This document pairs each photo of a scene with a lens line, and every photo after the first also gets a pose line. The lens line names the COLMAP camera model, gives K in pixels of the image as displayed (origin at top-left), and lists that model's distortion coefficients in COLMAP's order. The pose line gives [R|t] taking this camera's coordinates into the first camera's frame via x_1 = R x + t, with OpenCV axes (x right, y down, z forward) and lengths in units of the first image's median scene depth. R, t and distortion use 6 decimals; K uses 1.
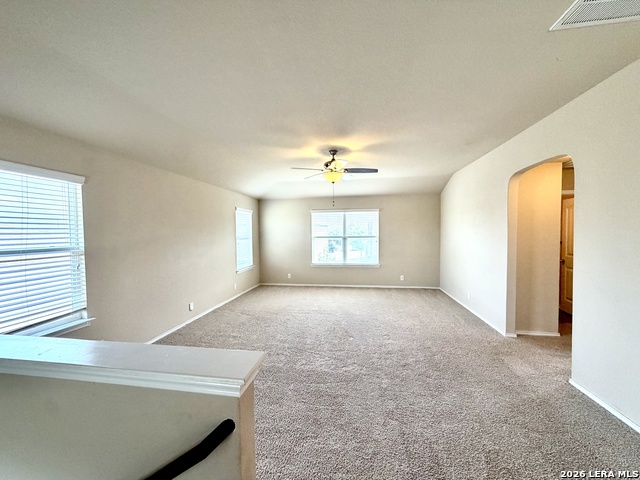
lens RADIAL K [[256.0, 0, 321.1], [0, 256.0, 240.4], [0, 0, 1]] dist [-0.000854, 0.000838]
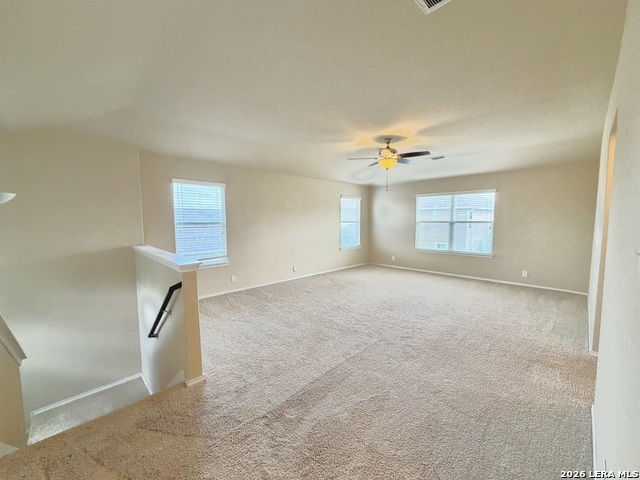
lens RADIAL K [[256.0, 0, 322.2], [0, 256.0, 241.0], [0, 0, 1]] dist [-0.000854, 0.000838]
pose [[0.807307, 0.058166, -0.587258, 0.291227], [-0.027007, 0.997730, 0.061695, 0.011783], [0.589513, -0.033947, 0.807045, -0.028443]]
